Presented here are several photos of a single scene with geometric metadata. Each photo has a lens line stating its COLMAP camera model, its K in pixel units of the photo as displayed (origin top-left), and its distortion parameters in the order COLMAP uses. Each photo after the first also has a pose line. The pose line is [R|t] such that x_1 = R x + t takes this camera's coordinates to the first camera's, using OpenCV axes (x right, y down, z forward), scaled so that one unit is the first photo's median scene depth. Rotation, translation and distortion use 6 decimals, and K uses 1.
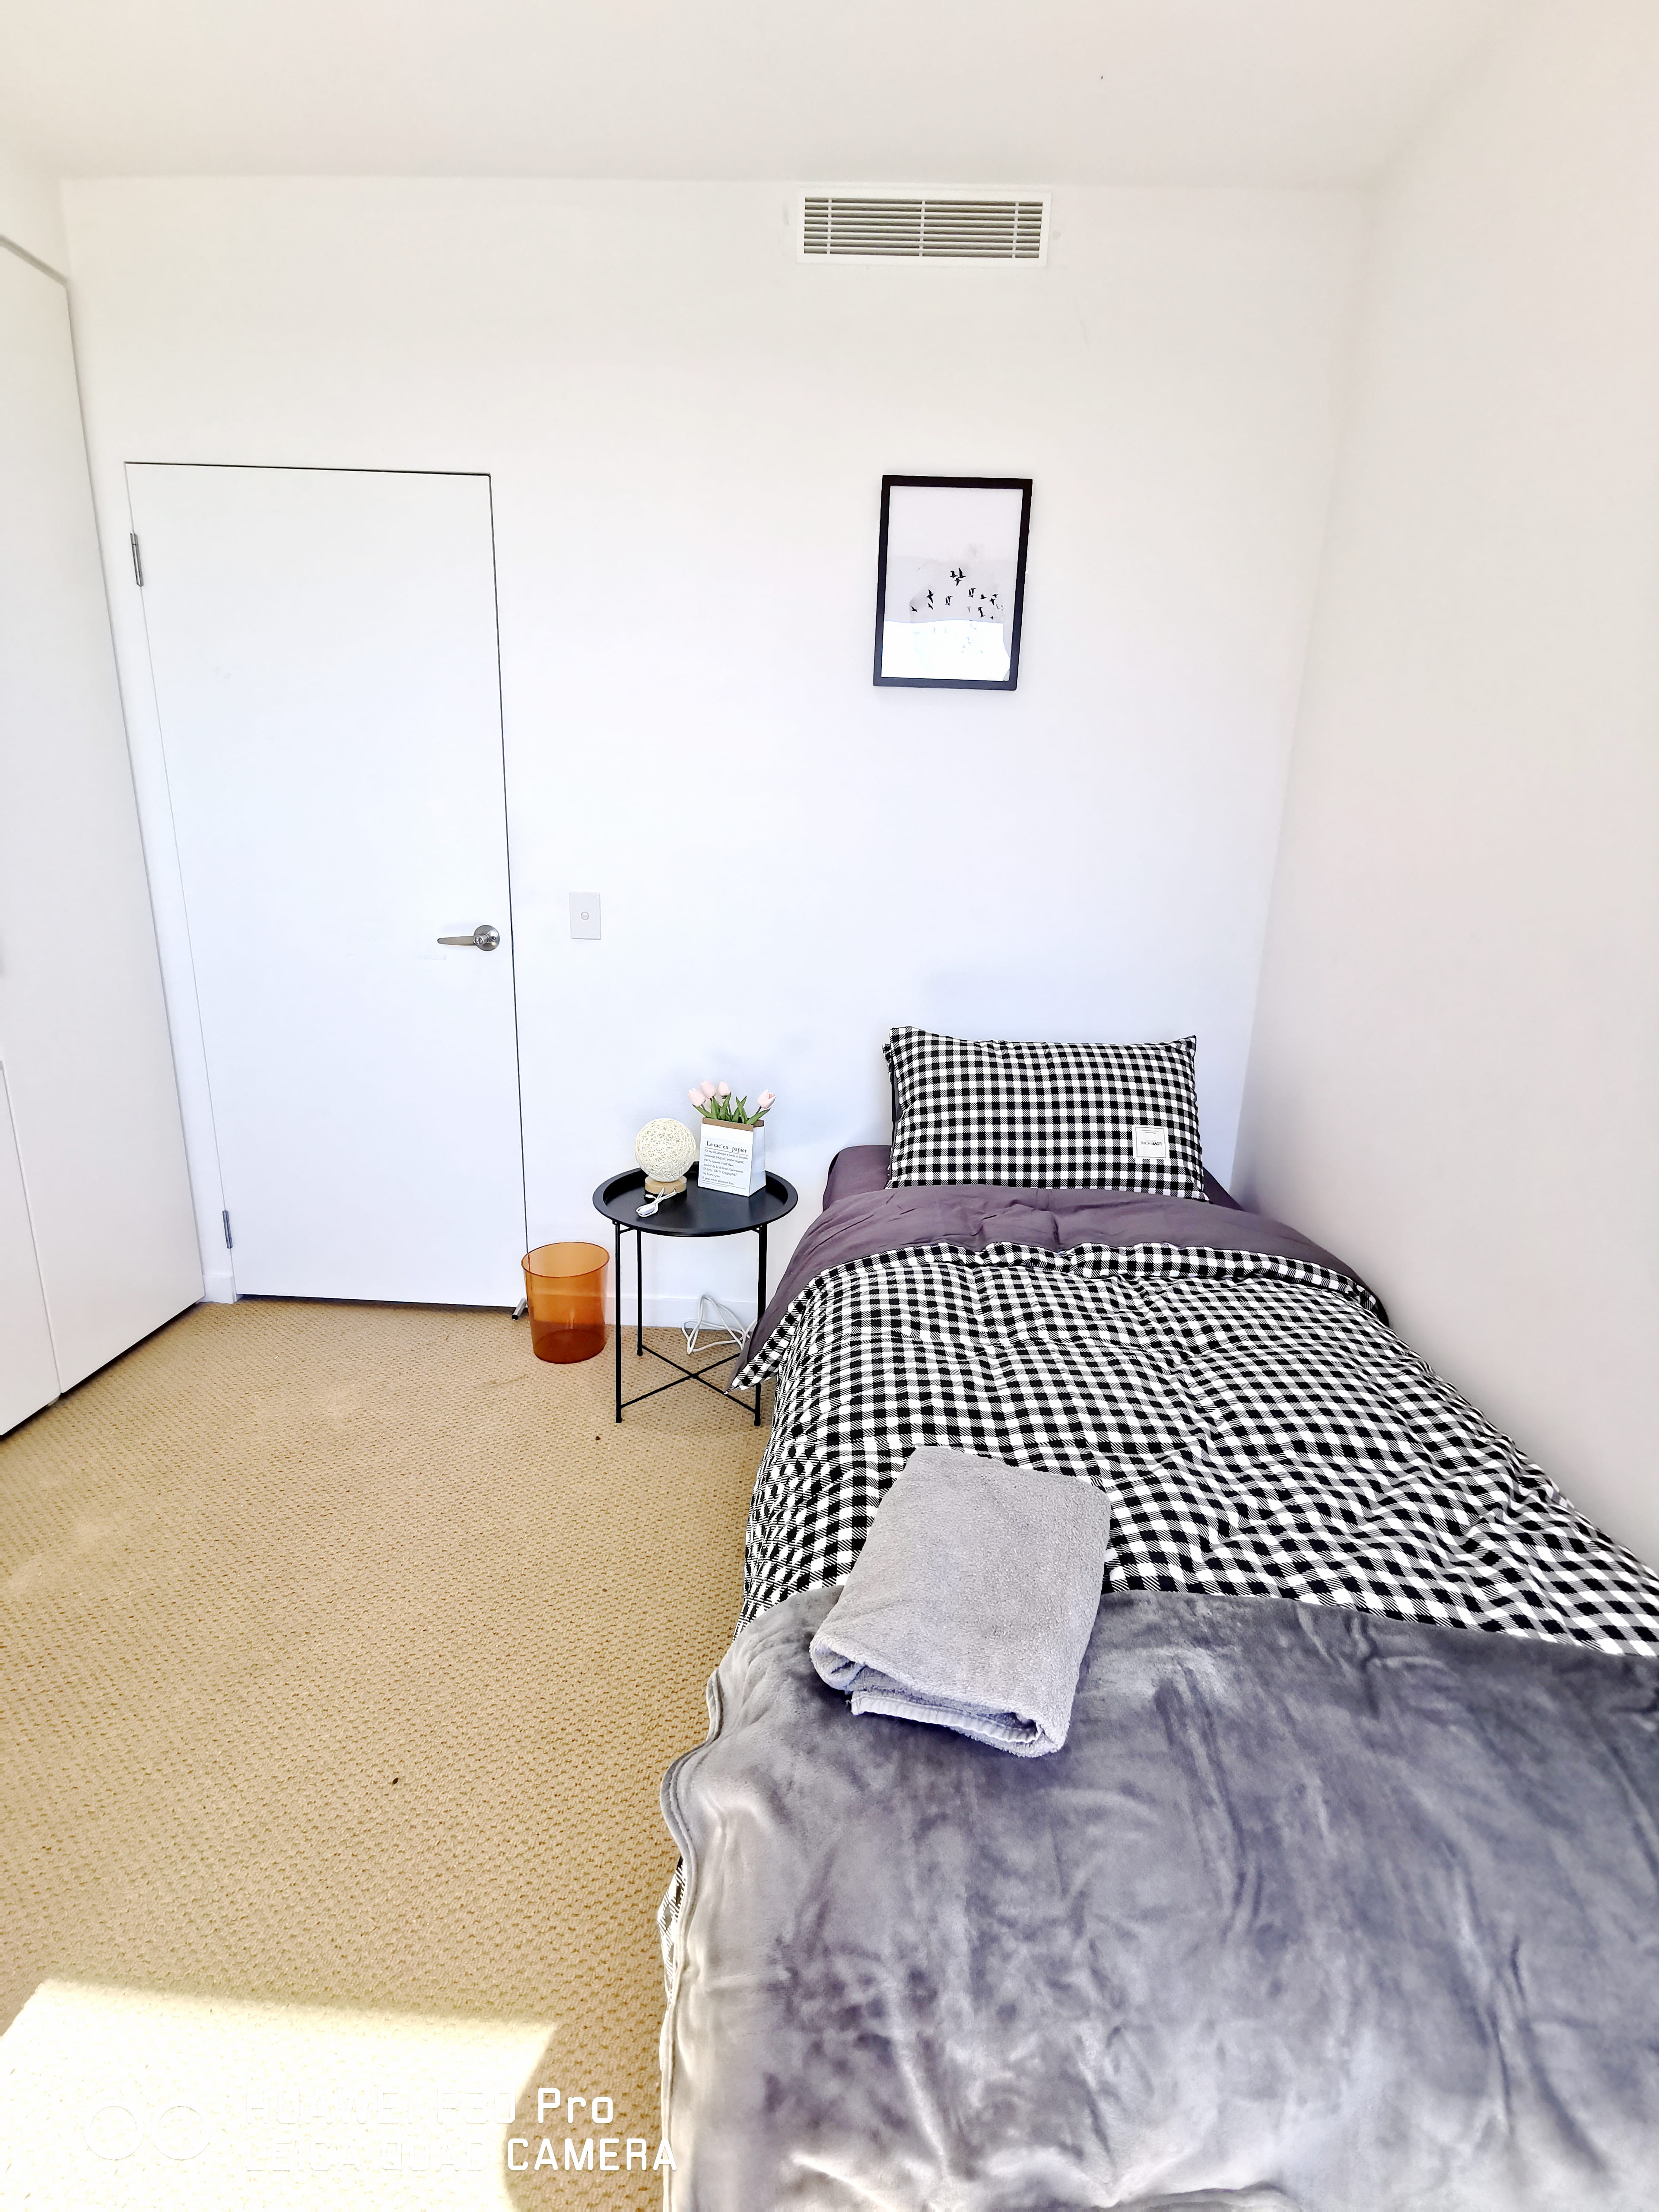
lens RADIAL K [[1015.8, 0, 838.8], [0, 1015.8, 1111.5], [0, 0, 1]] dist [0.001600, 0.001055]
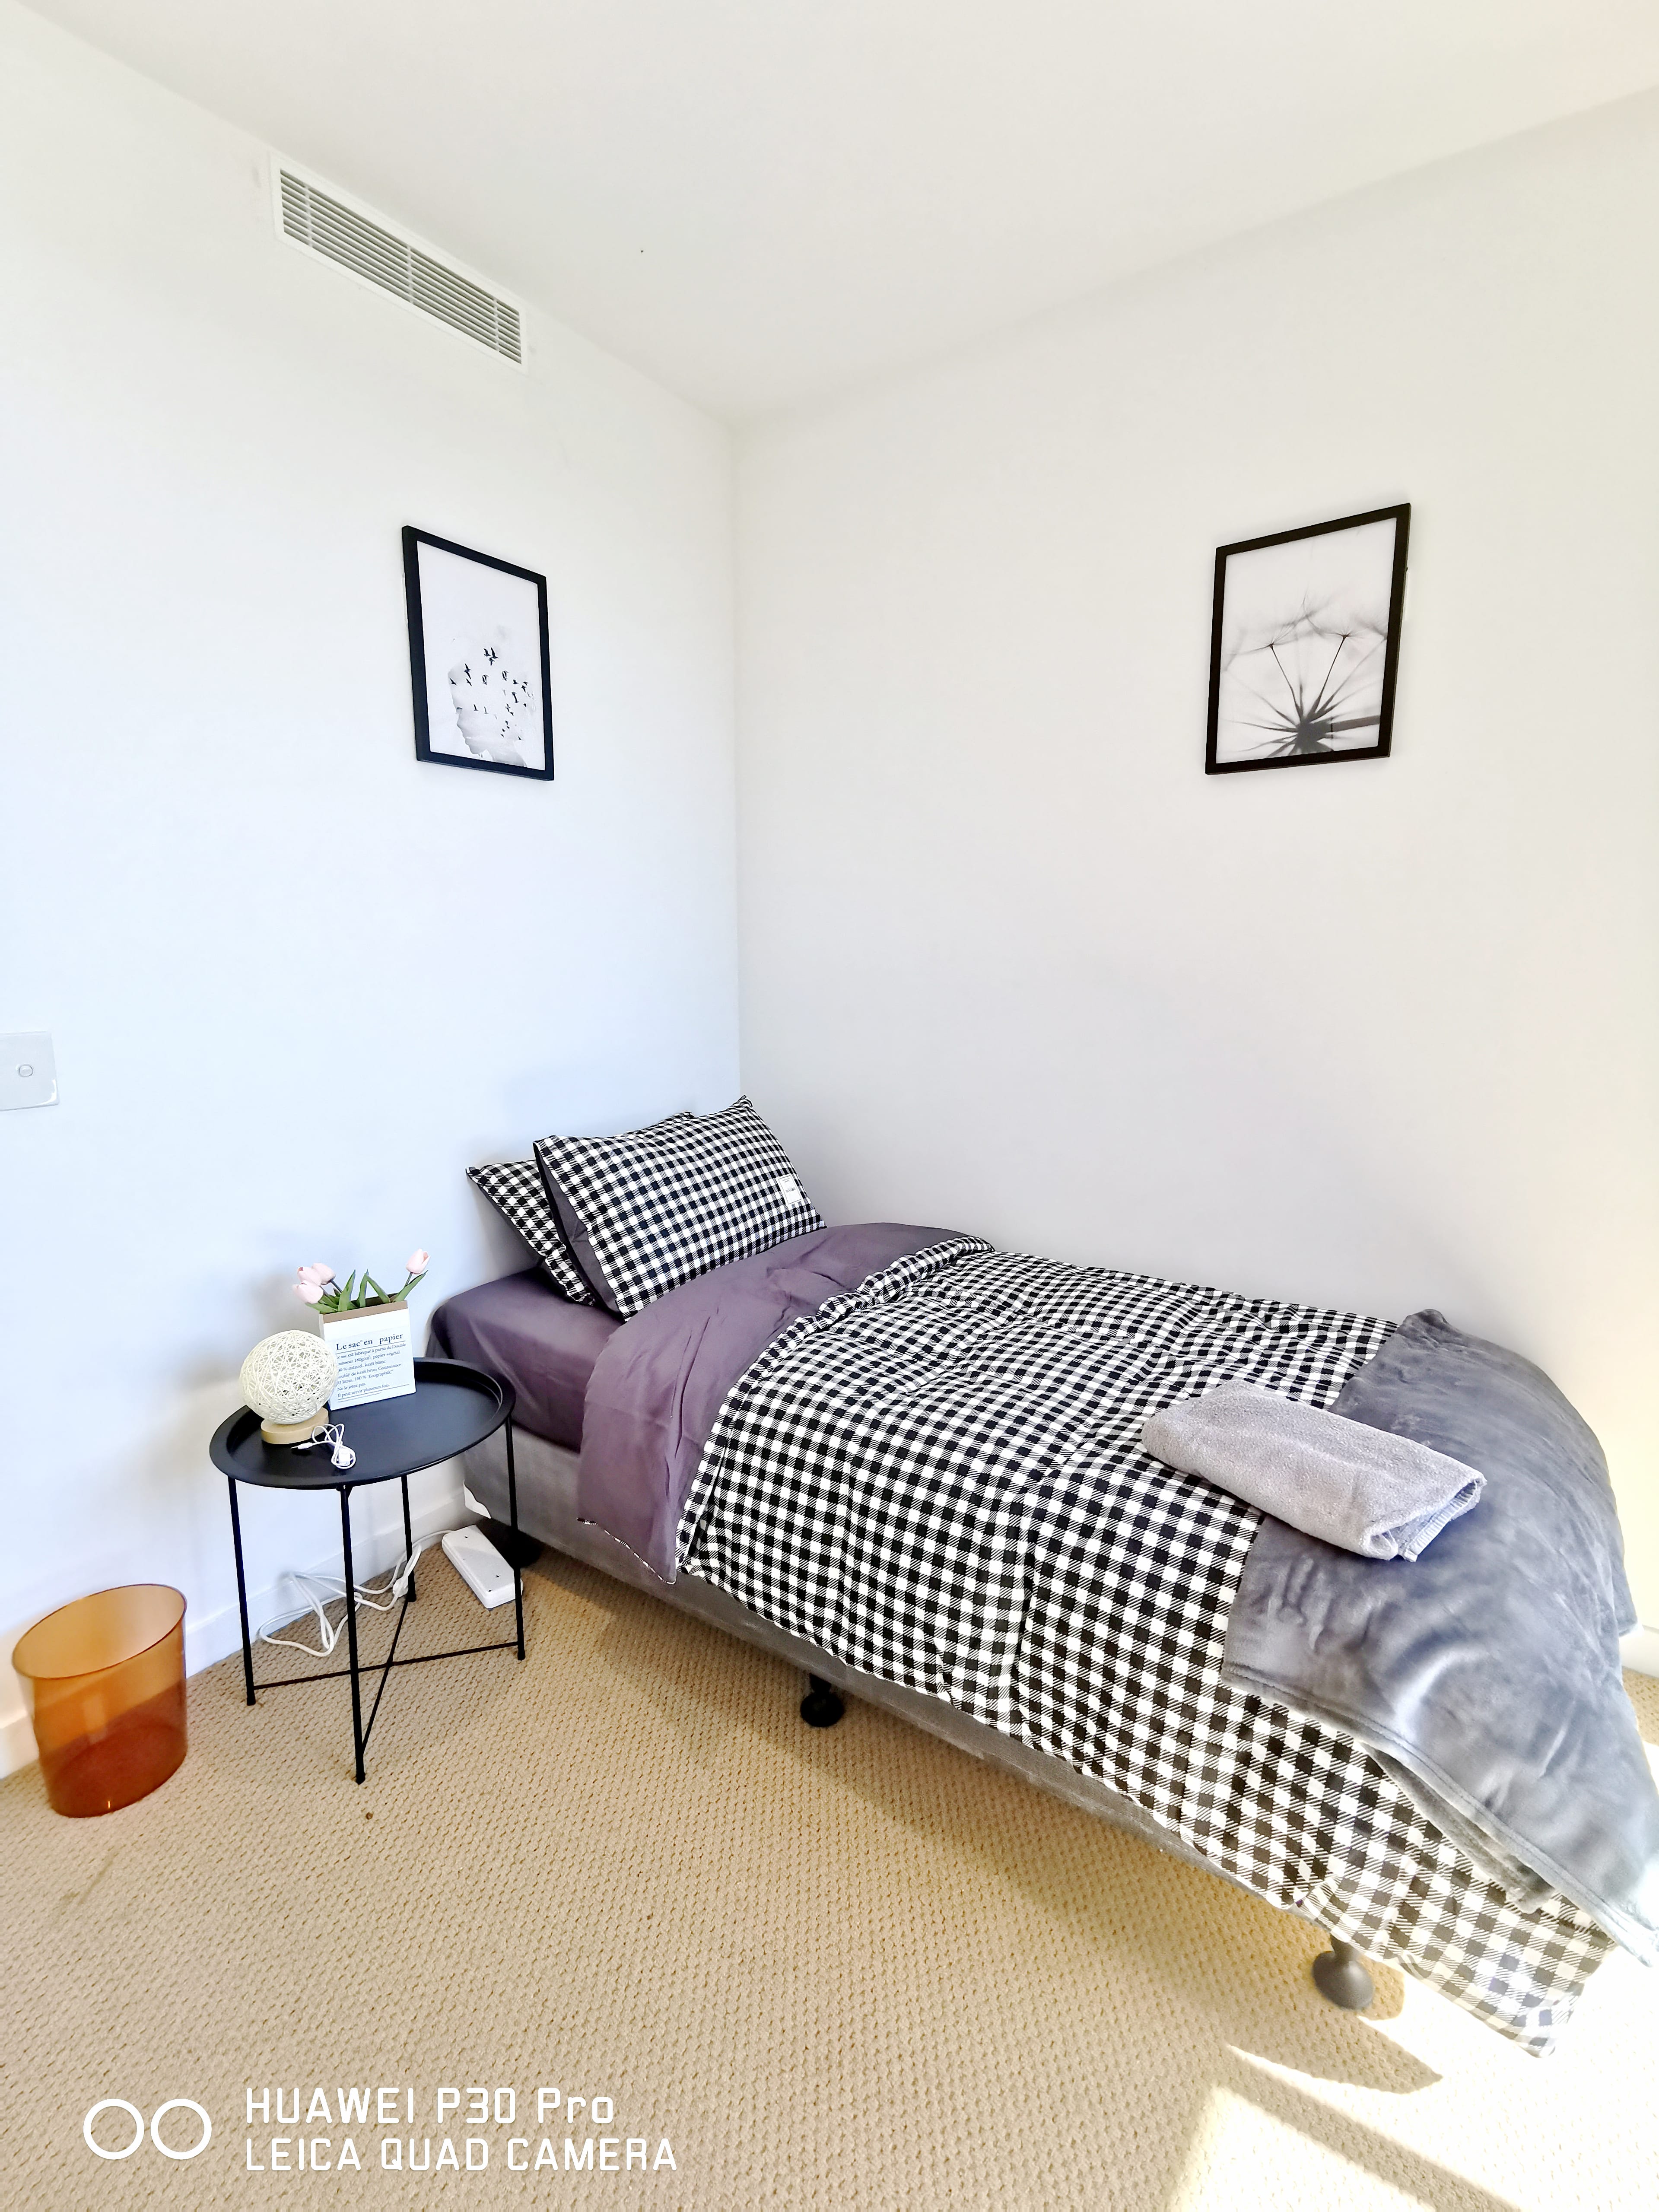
lens RADIAL K [[1015.8, 0, 832.8], [0, 1015.8, 1105.6], [0, 0, 1]] dist [0.001600, 0.001055]
pose [[0.551132, -0.169458, 0.817029, -0.618634], [0.236099, 0.970817, 0.042093, -0.103444], [-0.800319, 0.169702, 0.575057, 0.321006]]
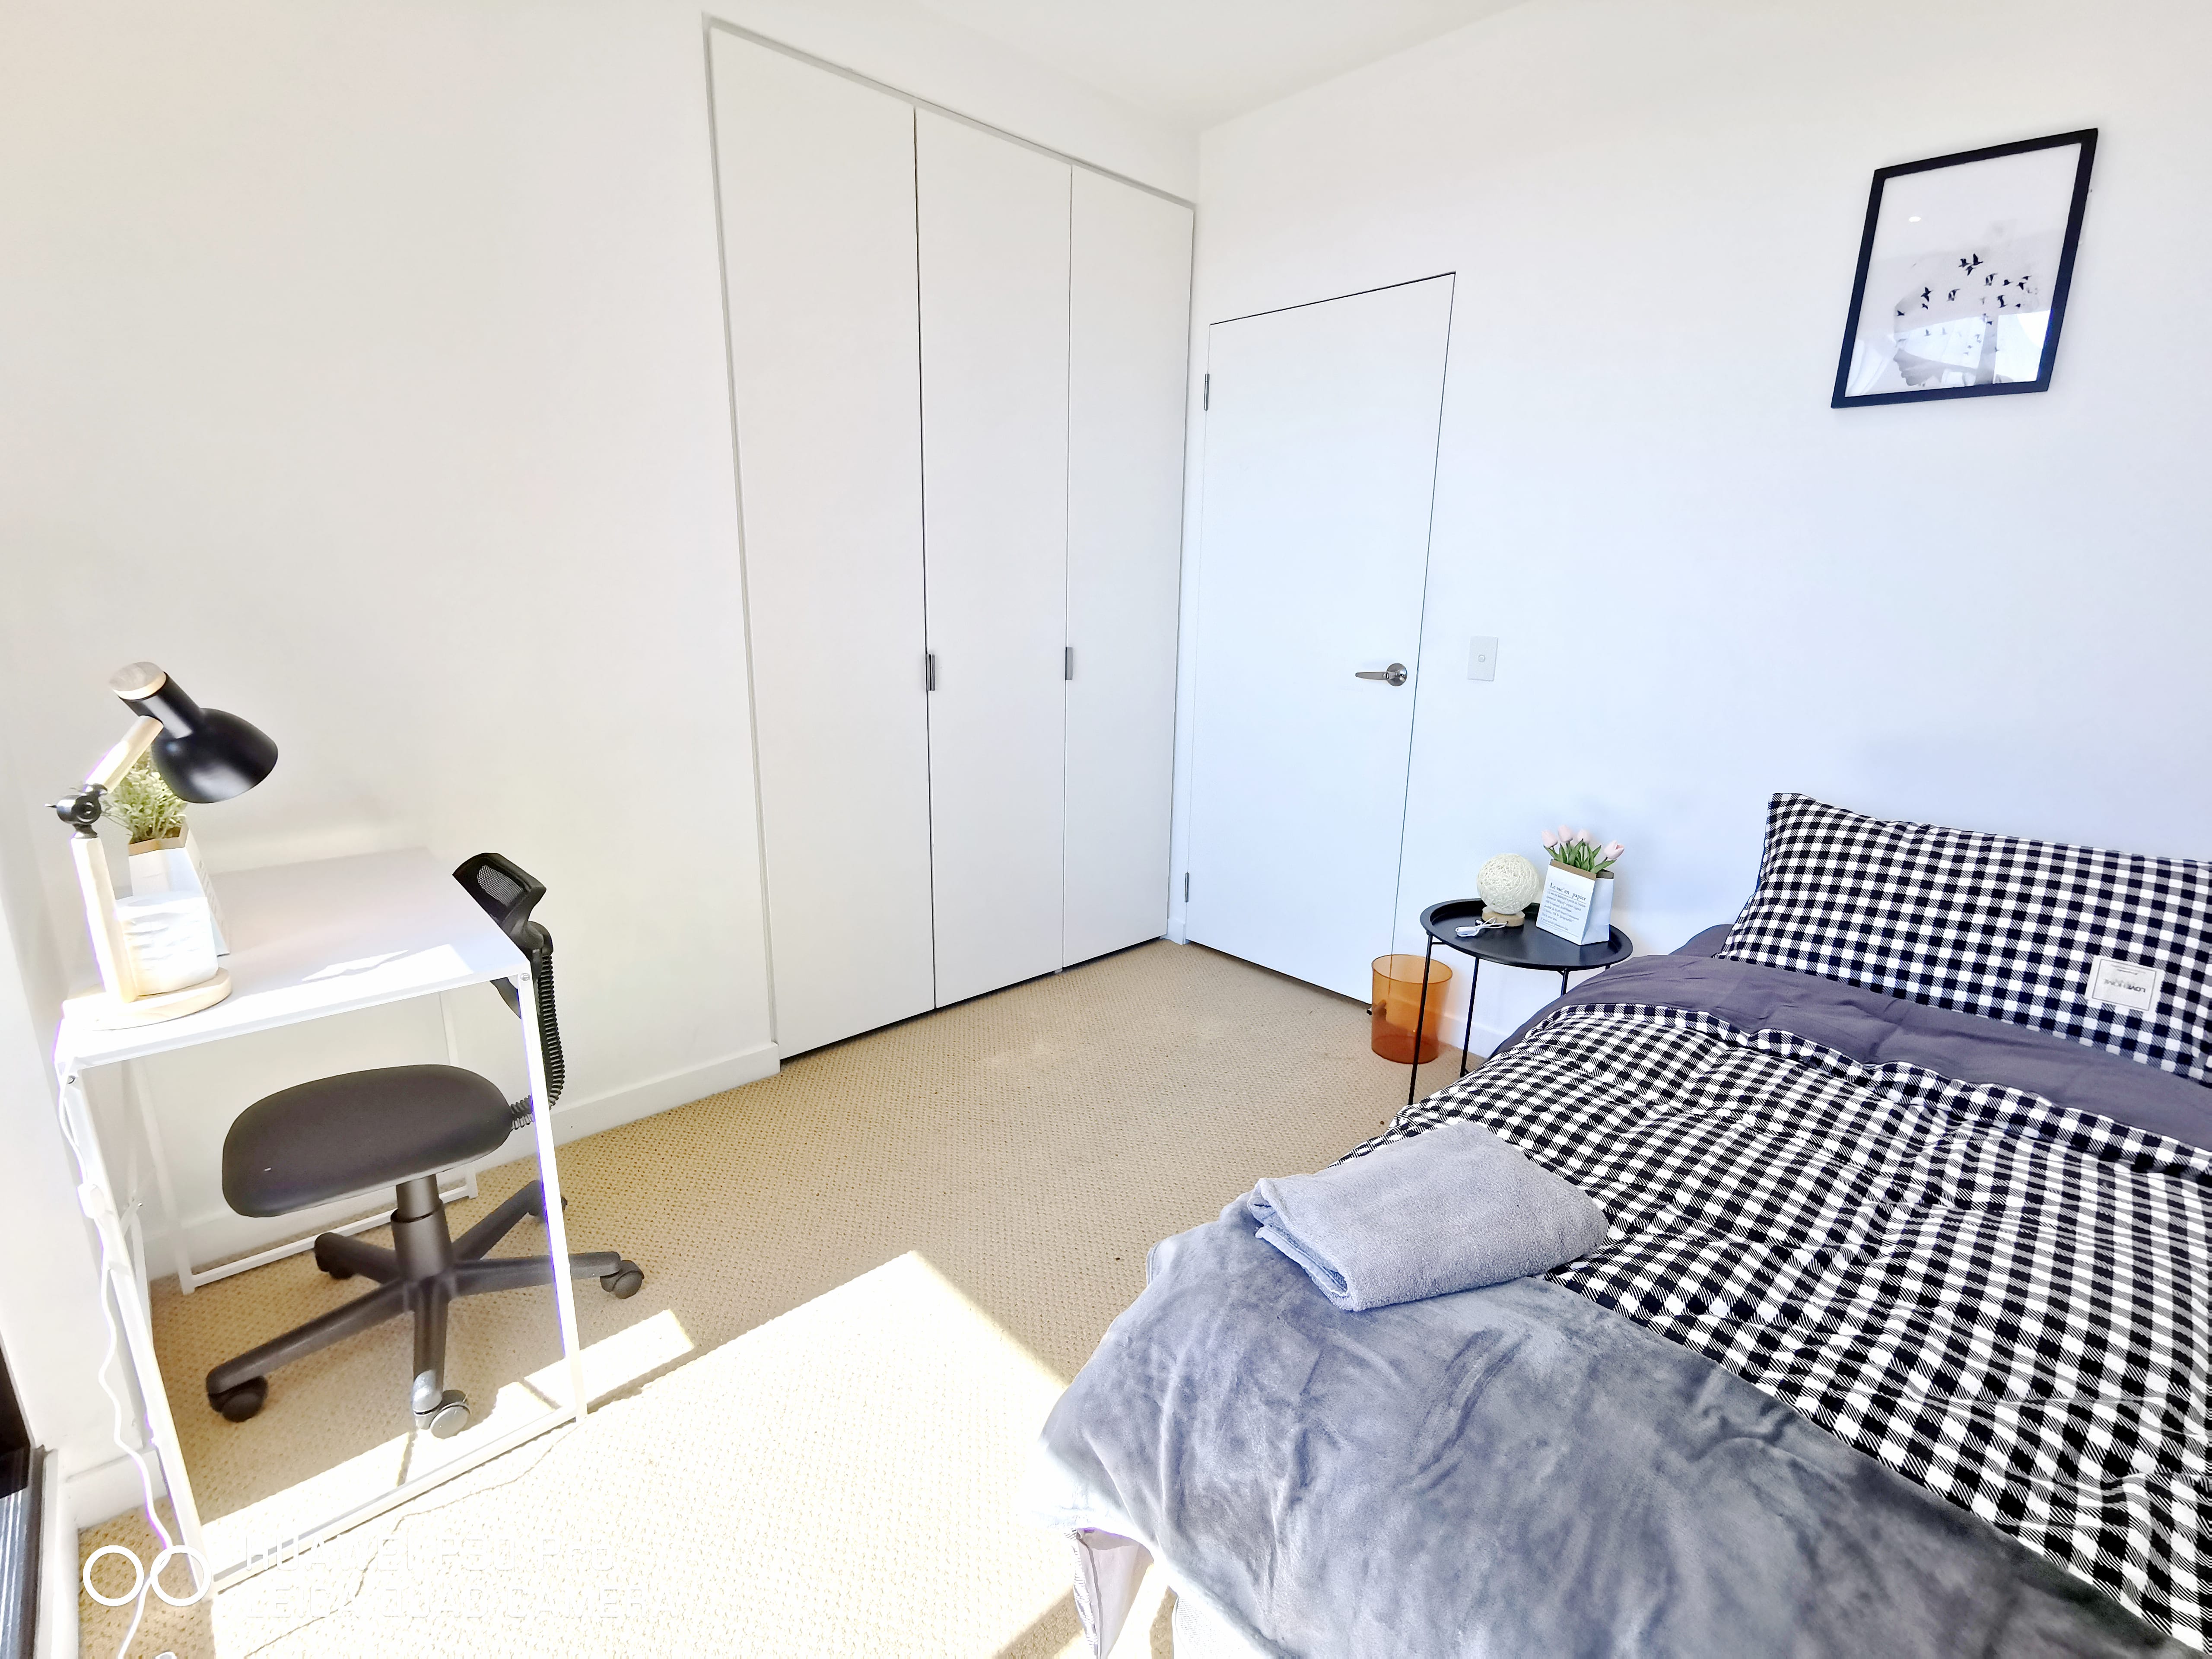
lens RADIAL K [[1015.8, 0, 1093.8], [0, 1015.8, 843.6], [0, 0, 1]] dist [0.001600, 0.001055]
pose [[0.706889, 0.160702, -0.688827, 0.293829], [-0.181385, 0.982469, 0.043068, 0.036698], [0.683672, 0.094498, 0.723646, -0.053645]]
